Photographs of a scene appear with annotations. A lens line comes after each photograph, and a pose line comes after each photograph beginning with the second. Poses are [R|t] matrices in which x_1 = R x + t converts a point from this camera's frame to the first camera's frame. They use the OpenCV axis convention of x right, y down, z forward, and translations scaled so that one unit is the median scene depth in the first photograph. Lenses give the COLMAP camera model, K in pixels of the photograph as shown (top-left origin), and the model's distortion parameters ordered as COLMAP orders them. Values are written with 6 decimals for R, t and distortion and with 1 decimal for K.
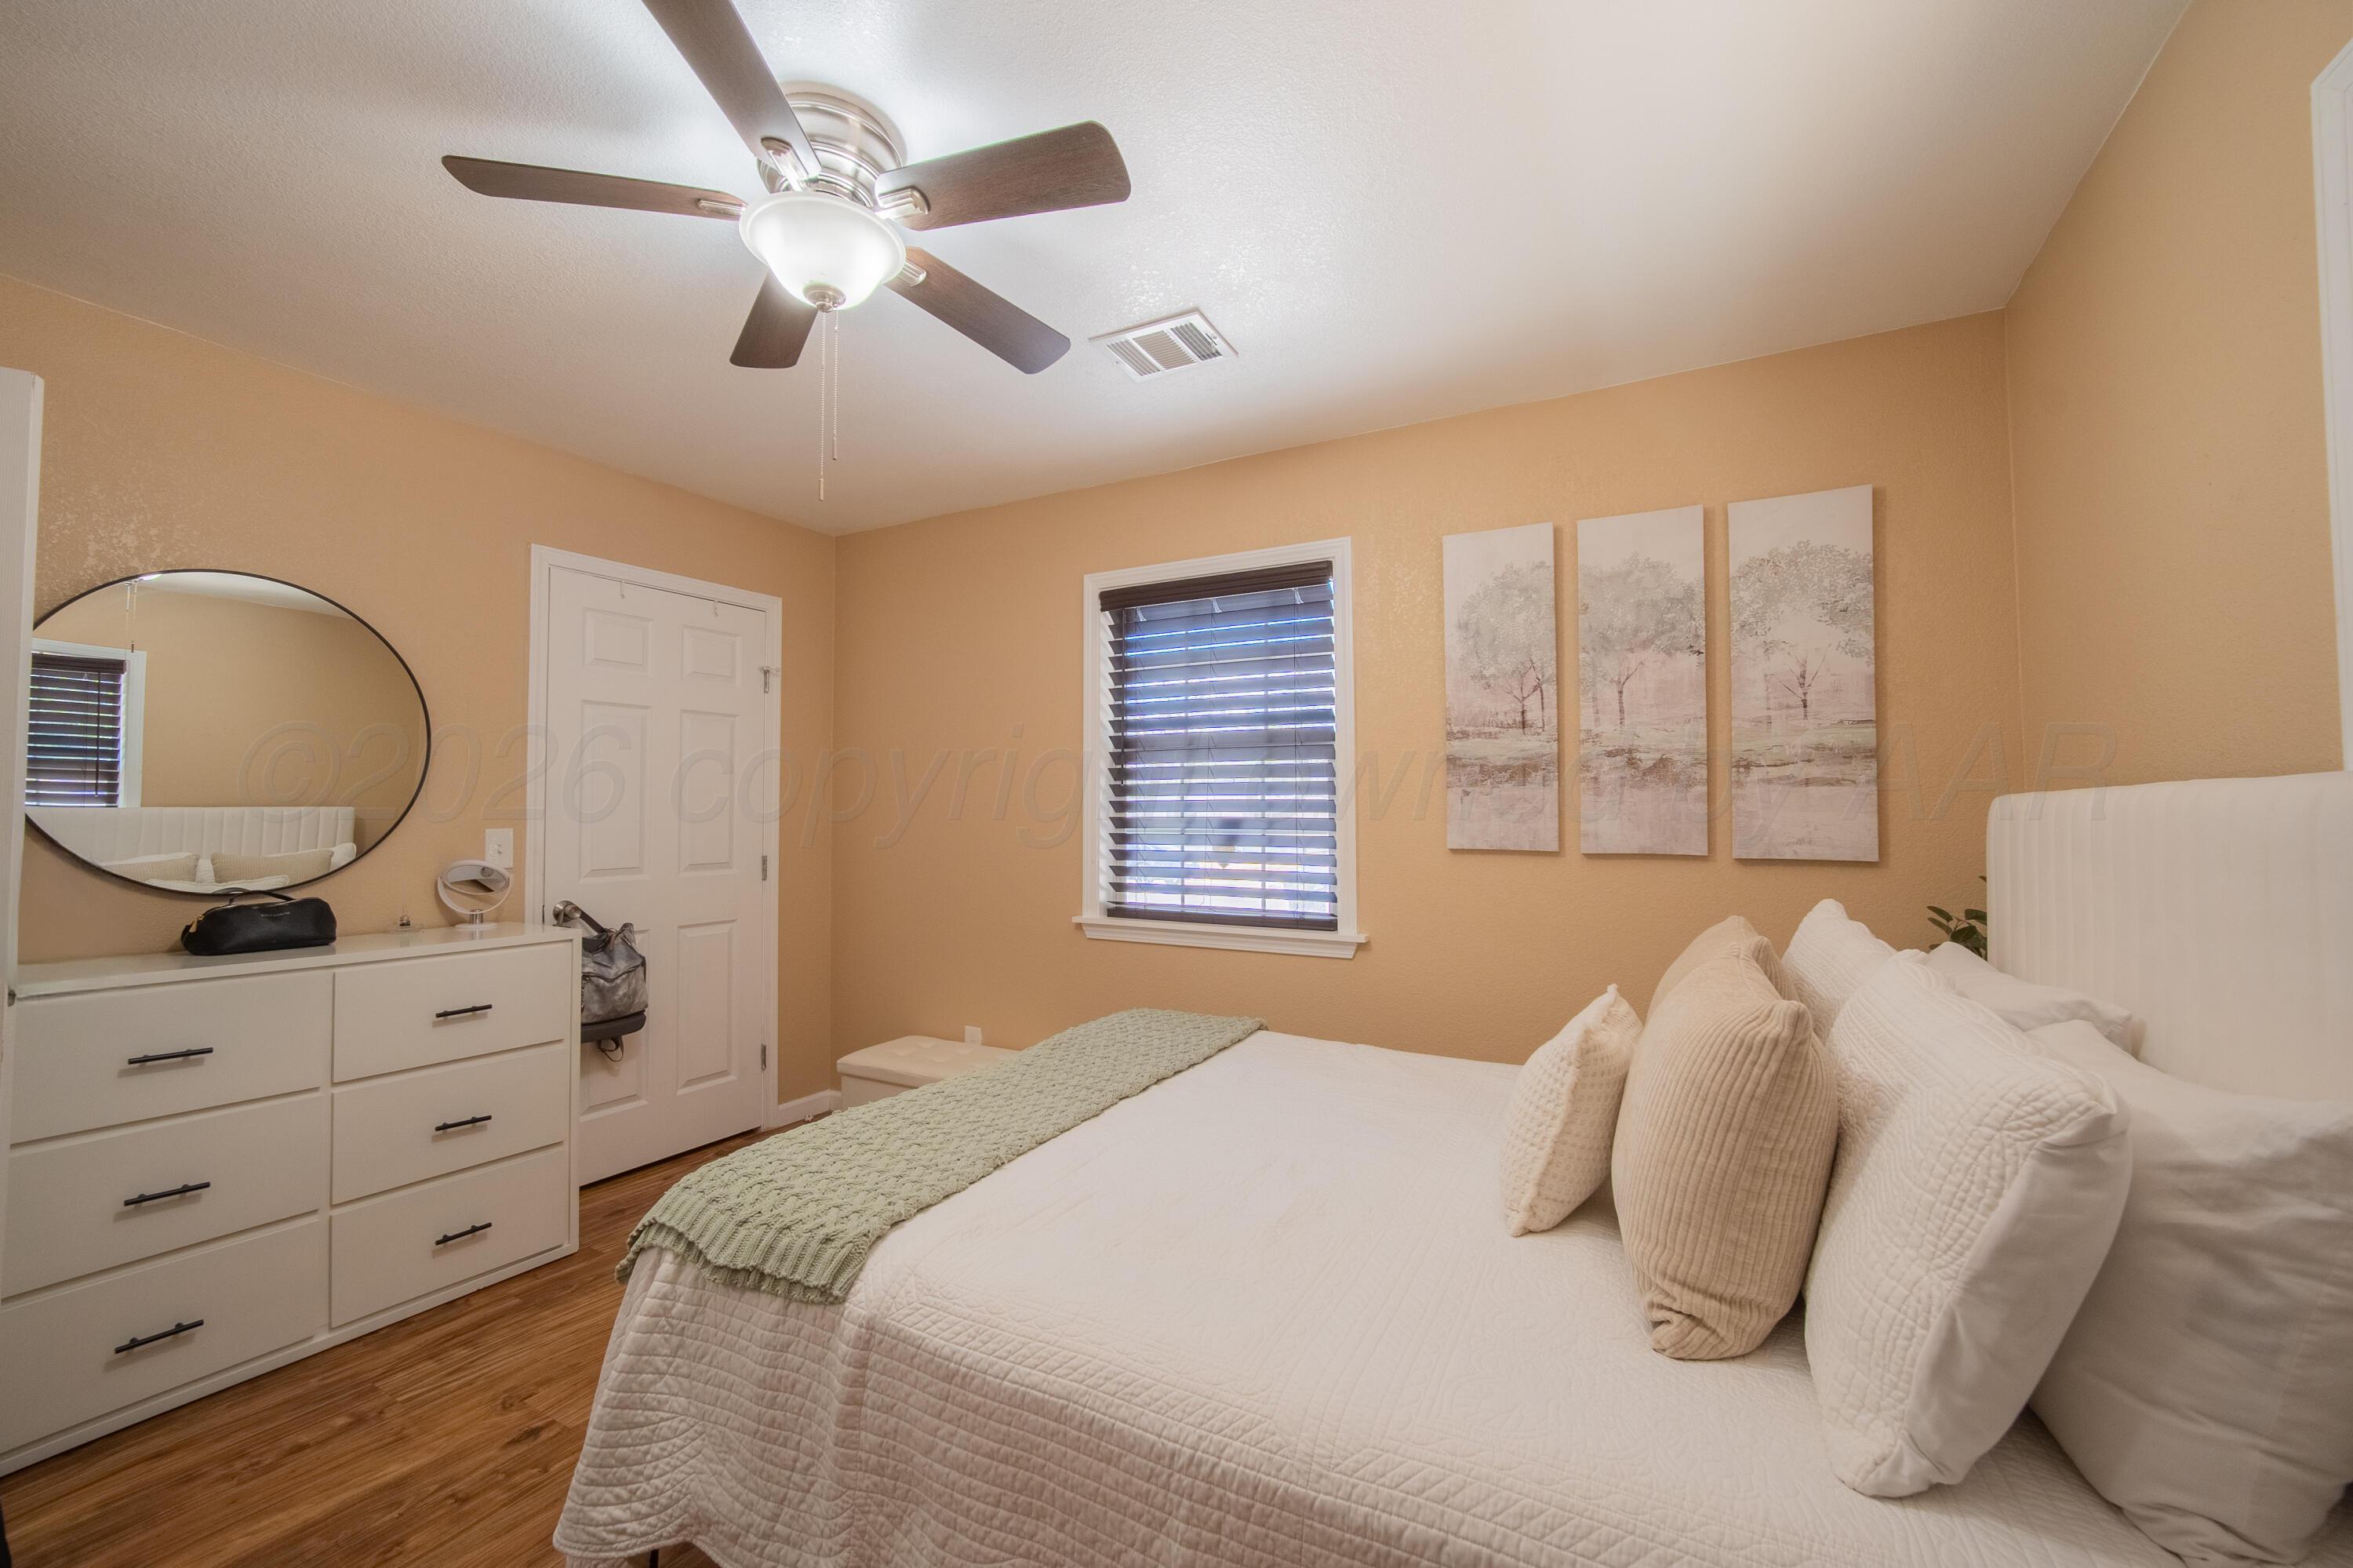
lens RADIAL K [[930.0, 0, 1183.6], [0, 930.0, 783.8], [0, 0, 1]] dist [-0.018974, 0.000015]
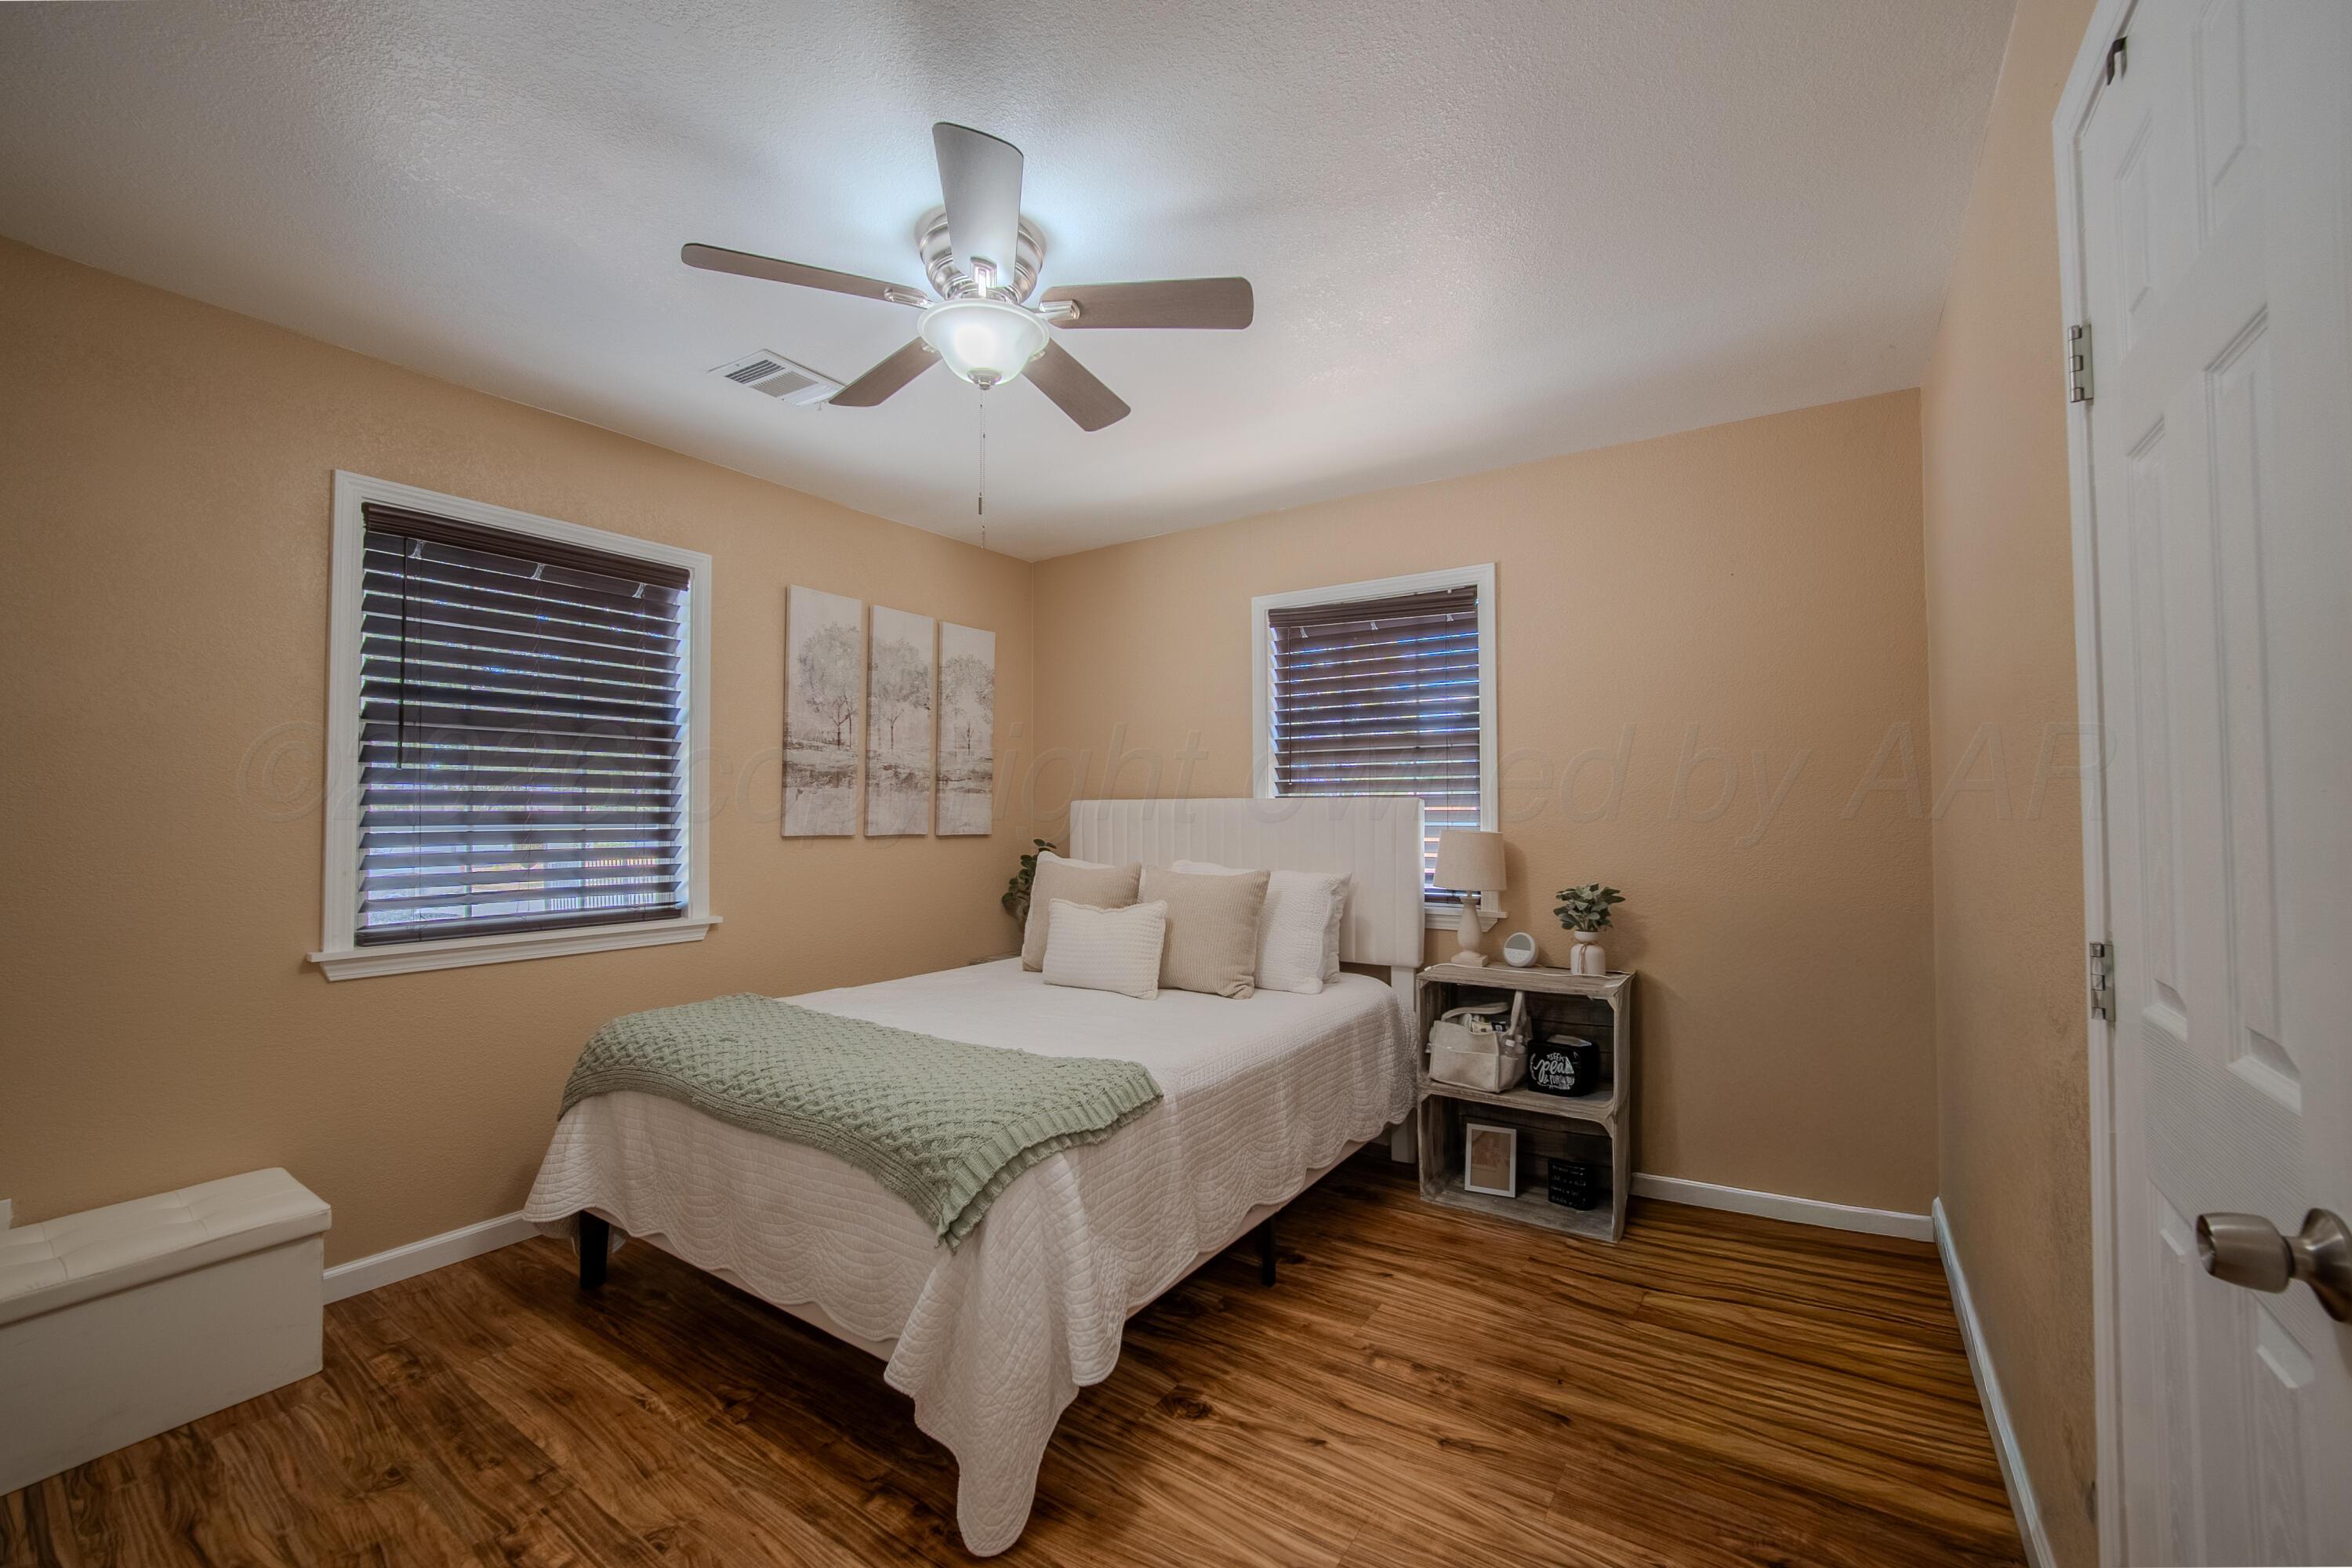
lens RADIAL K [[929.5, 0, 1183.1], [0, 929.5, 783.8], [0, 0, 1]] dist [-0.018974, 0.000015]
pose [[0.102087, 0.024318, 0.994478, -0.942156], [-0.039125, 0.999026, -0.020413, 0.004470], [-0.994006, -0.036825, 0.102939, 0.361236]]
